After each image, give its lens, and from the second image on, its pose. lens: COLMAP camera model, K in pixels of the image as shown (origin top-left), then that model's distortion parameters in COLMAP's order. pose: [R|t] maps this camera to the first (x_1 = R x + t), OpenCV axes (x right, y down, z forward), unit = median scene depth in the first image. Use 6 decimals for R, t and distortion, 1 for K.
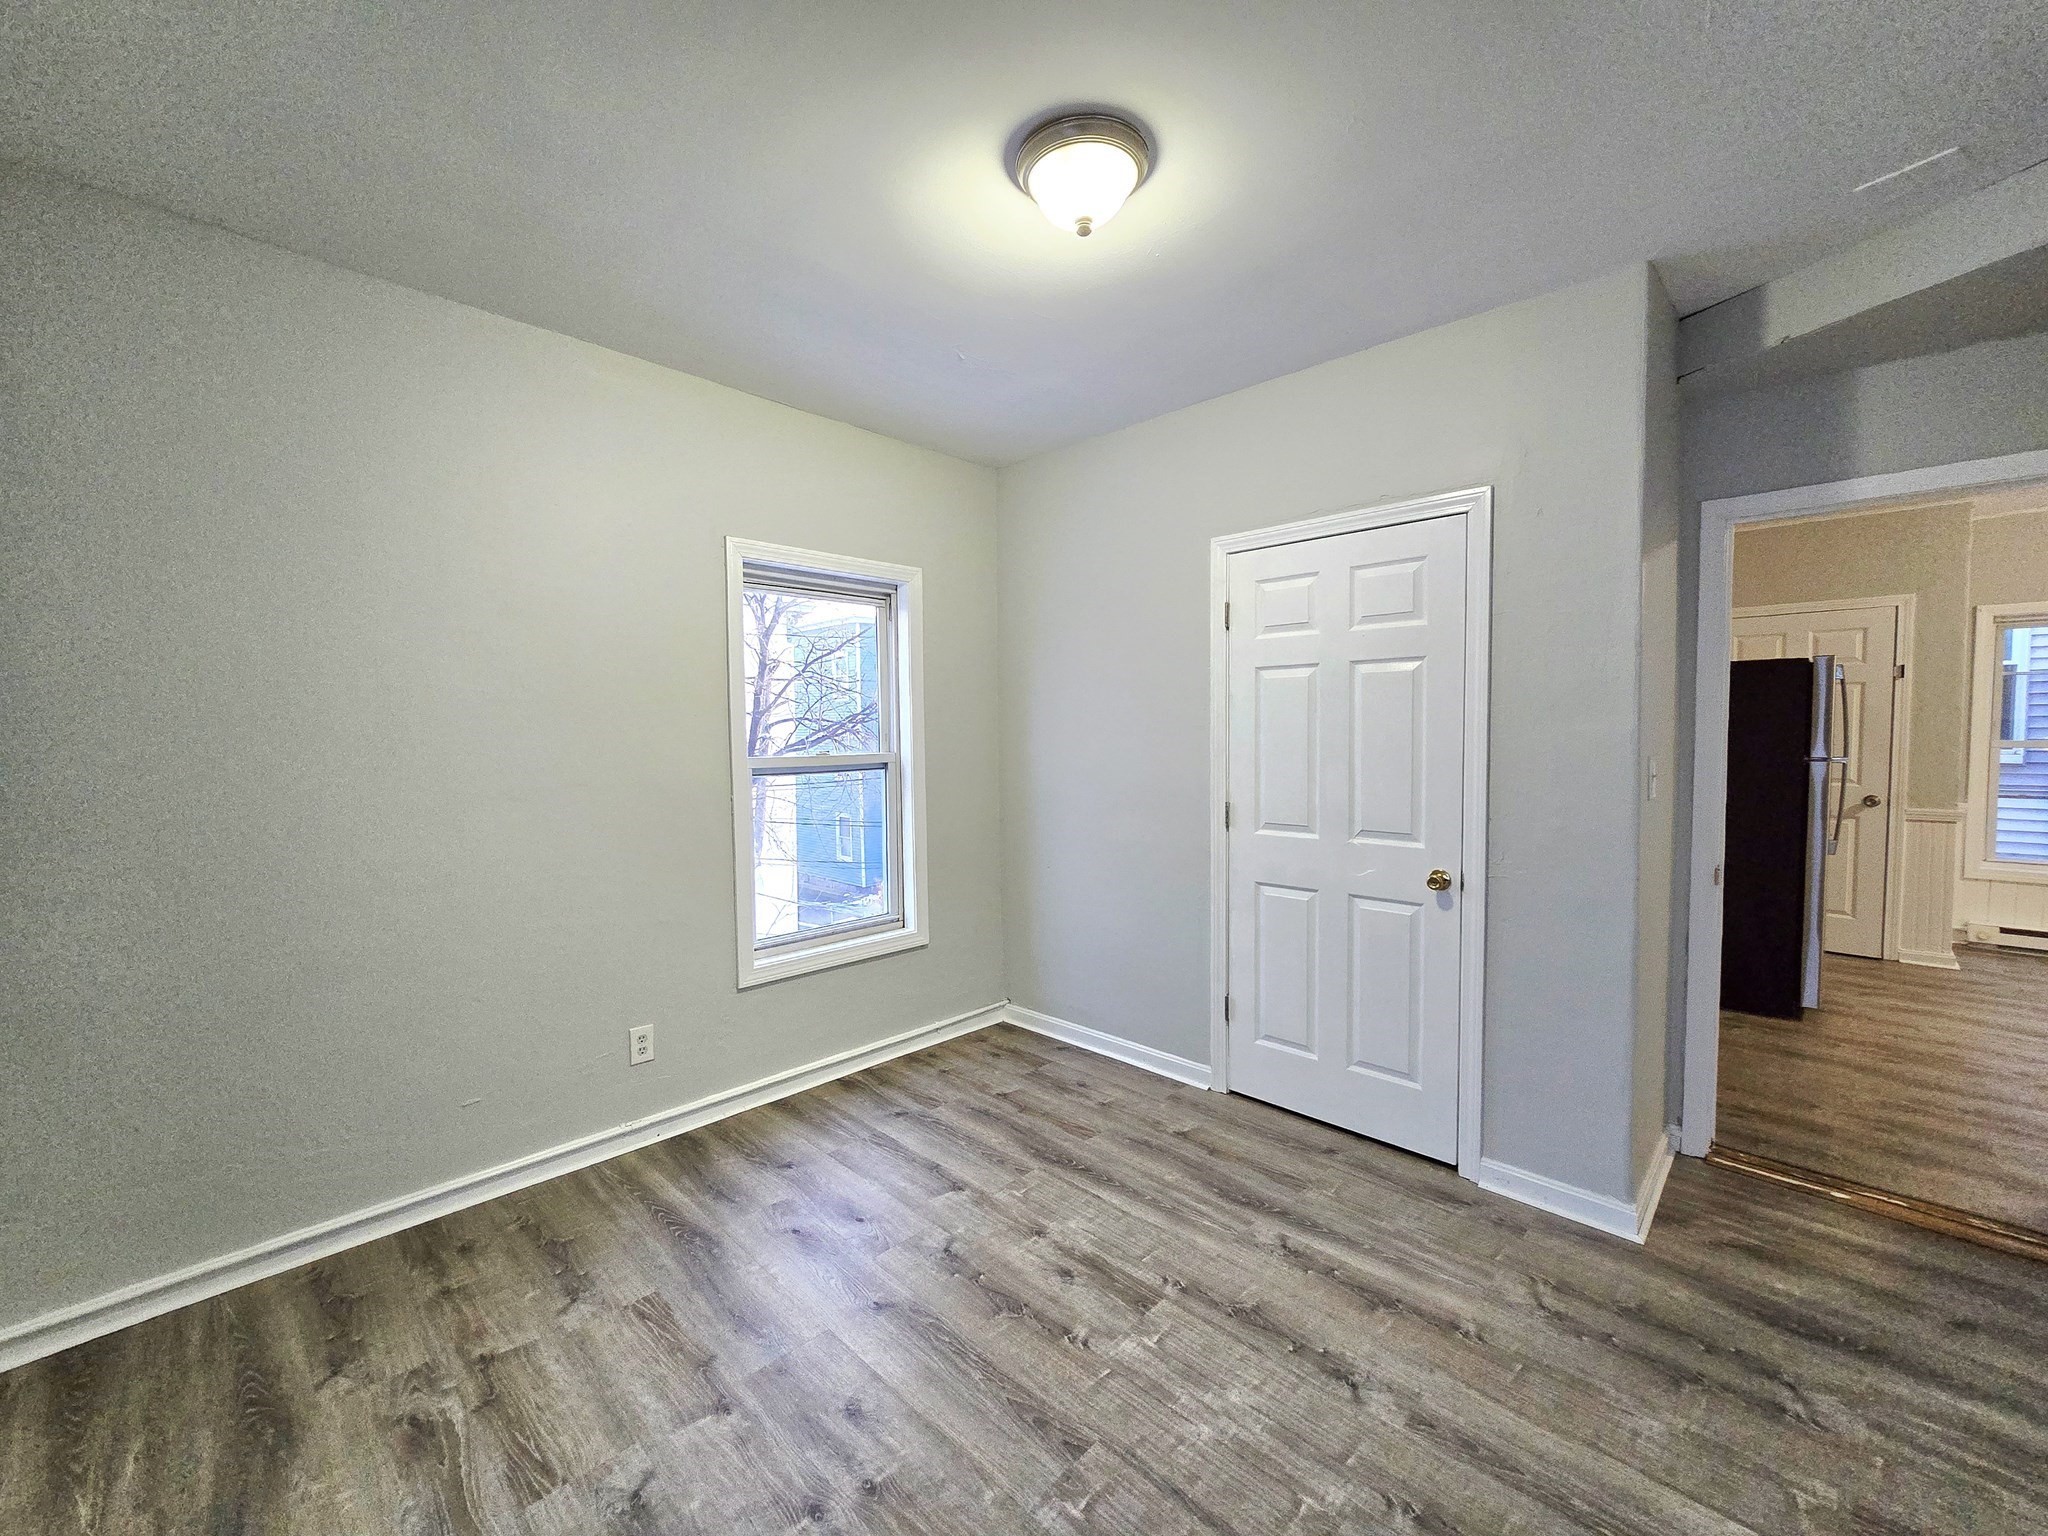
lens RADIAL K [[836.2, 0, 1012.0], [0, 836.2, 768.4], [0, 0, 1]] dist [-0.007338, 0.002112]
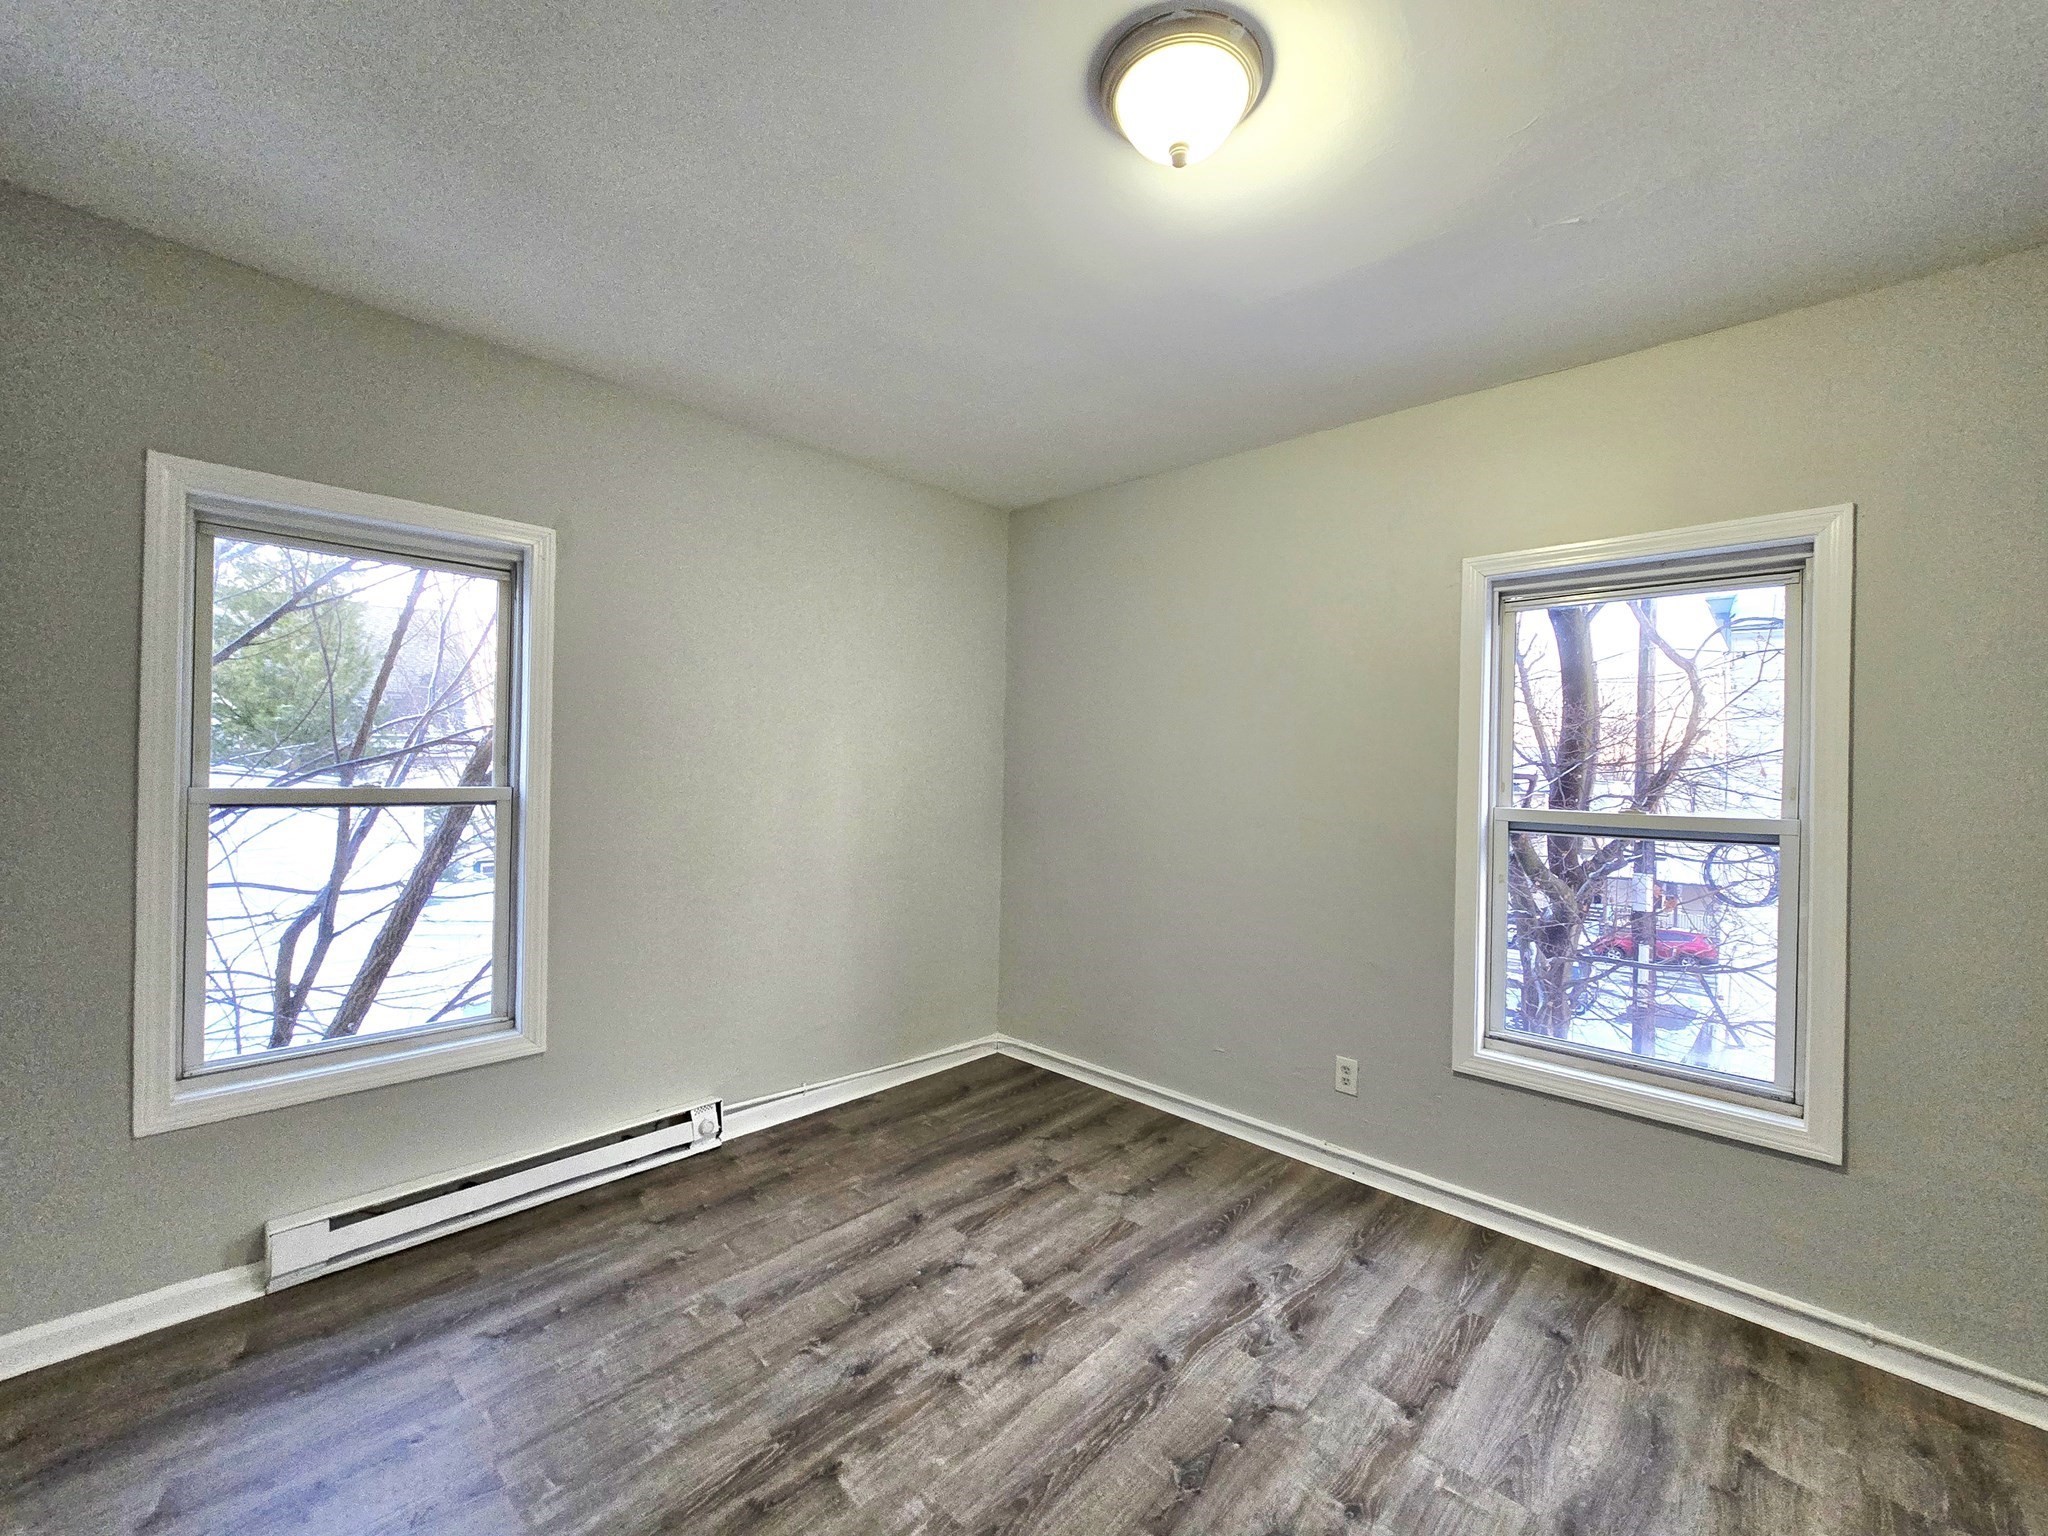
lens RADIAL K [[836.2, 0, 1025.9], [0, 836.2, 765.6], [0, 0, 1]] dist [-0.007338, 0.002112]
pose [[0.021958, 0.006583, -0.999737, 0.604275], [-0.070561, 0.997495, 0.005018, -0.029990], [0.997266, 0.070432, 0.022367, 0.580651]]
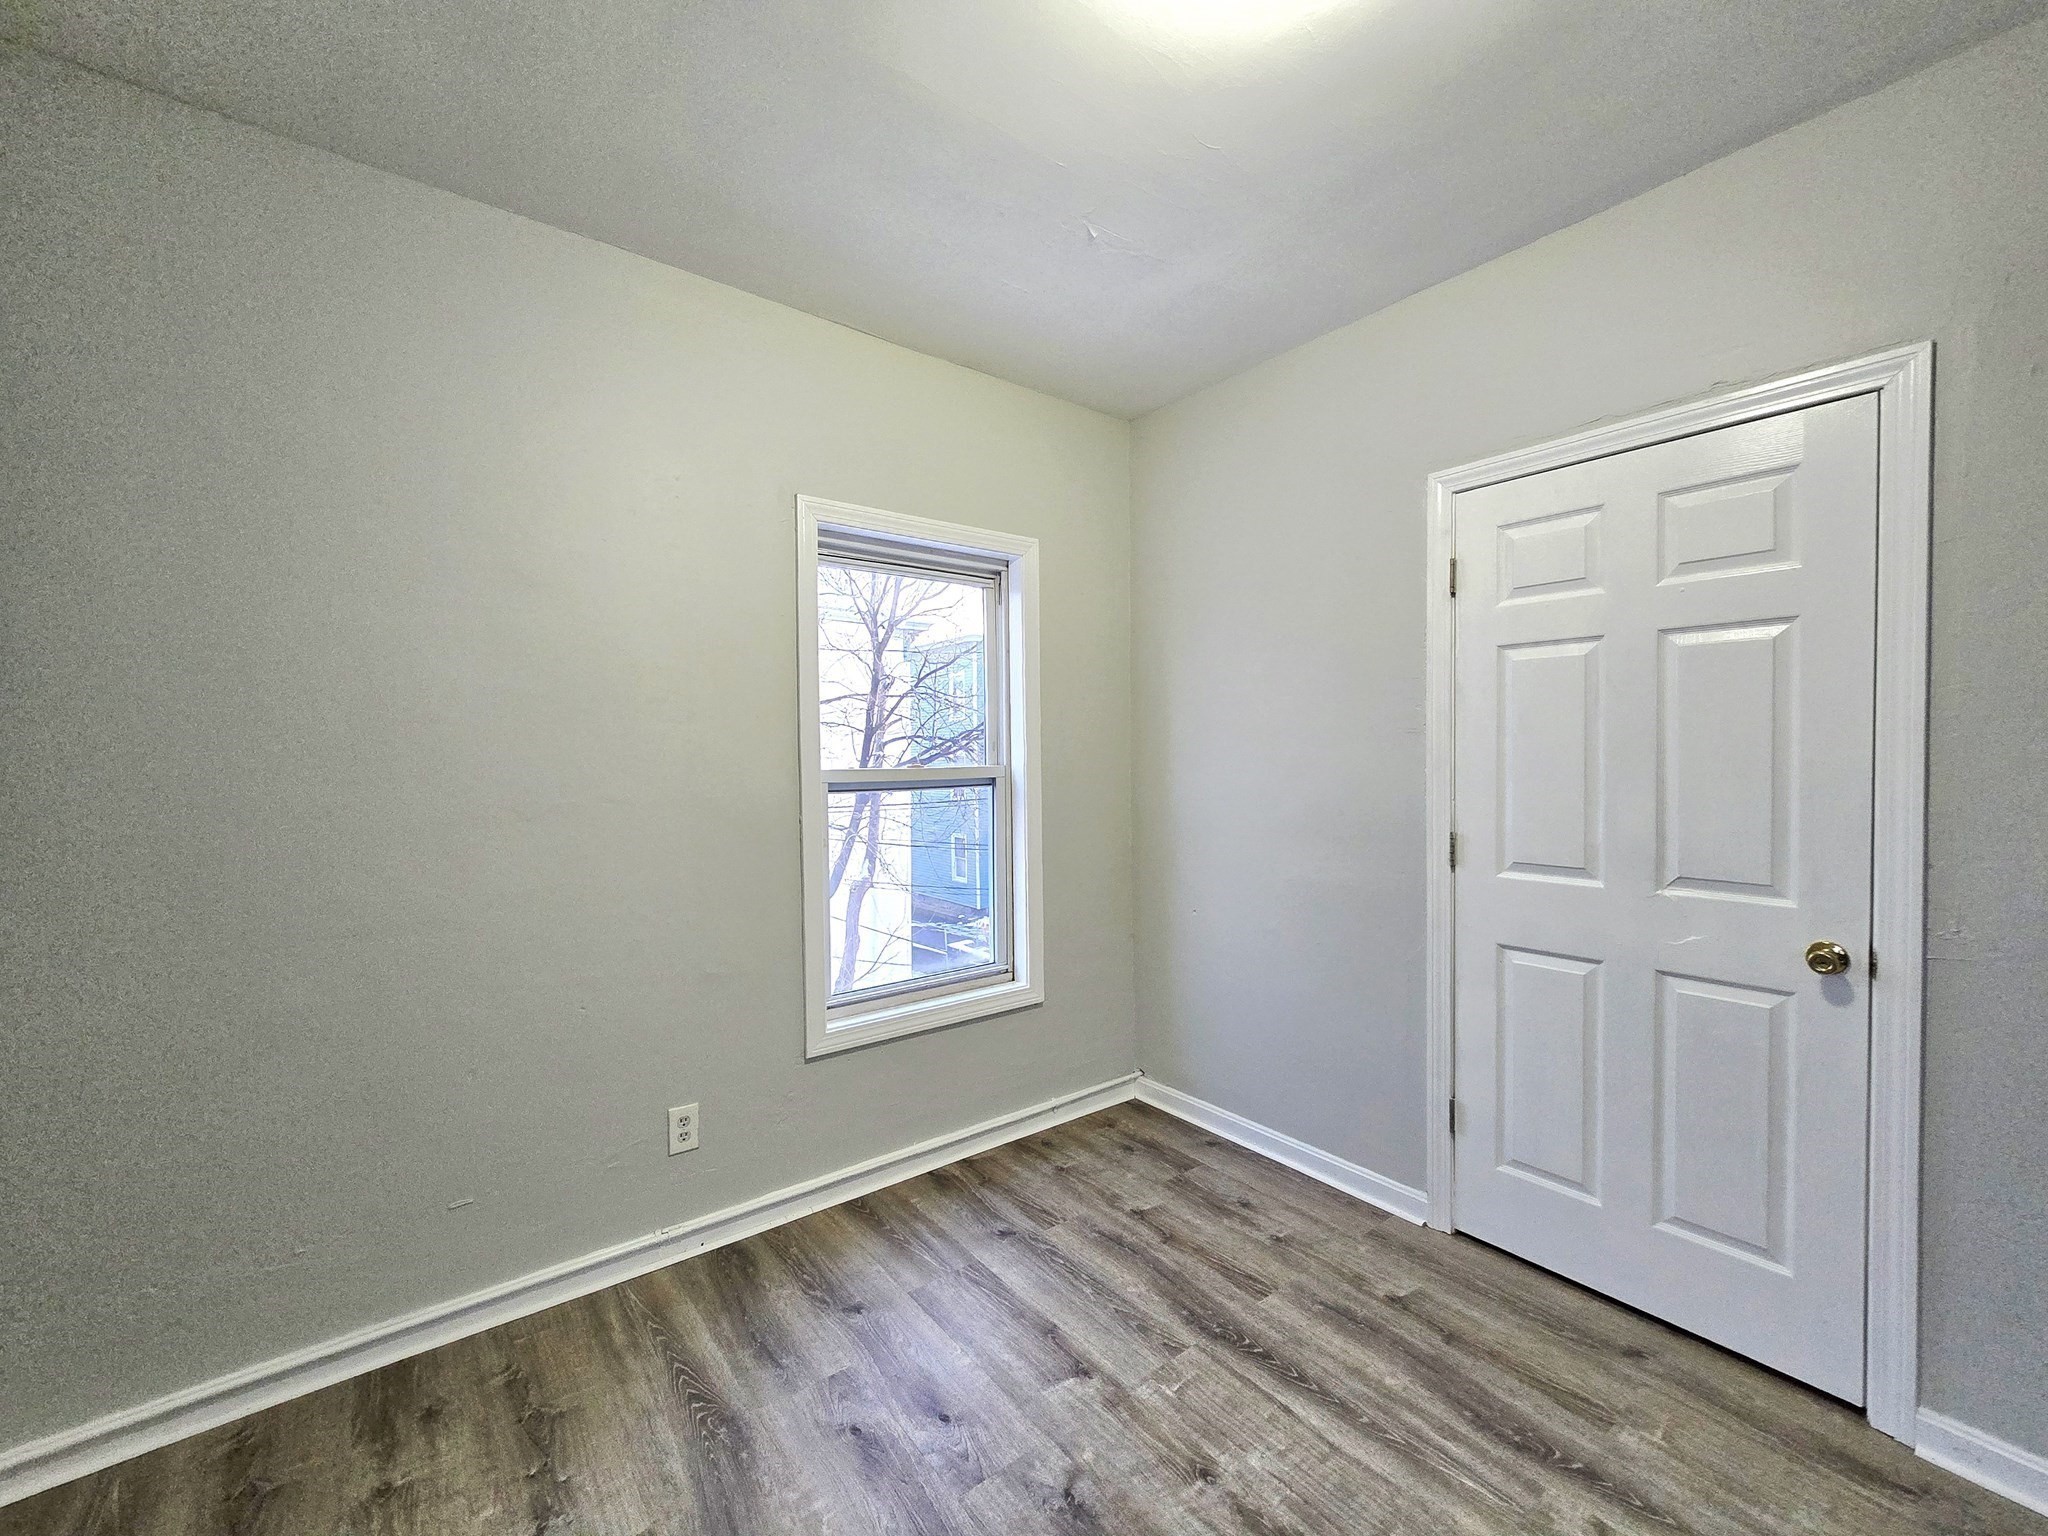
lens RADIAL K [[836.2, 0, 1012.0], [0, 836.2, 769.4], [0, 0, 1]] dist [-0.007338, 0.002112]
pose [[0.990353, 0.002961, -0.138533, -0.026017], [-0.006306, 0.999699, -0.023713, 0.006083], [0.138421, 0.024358, 0.990074, 0.260131]]
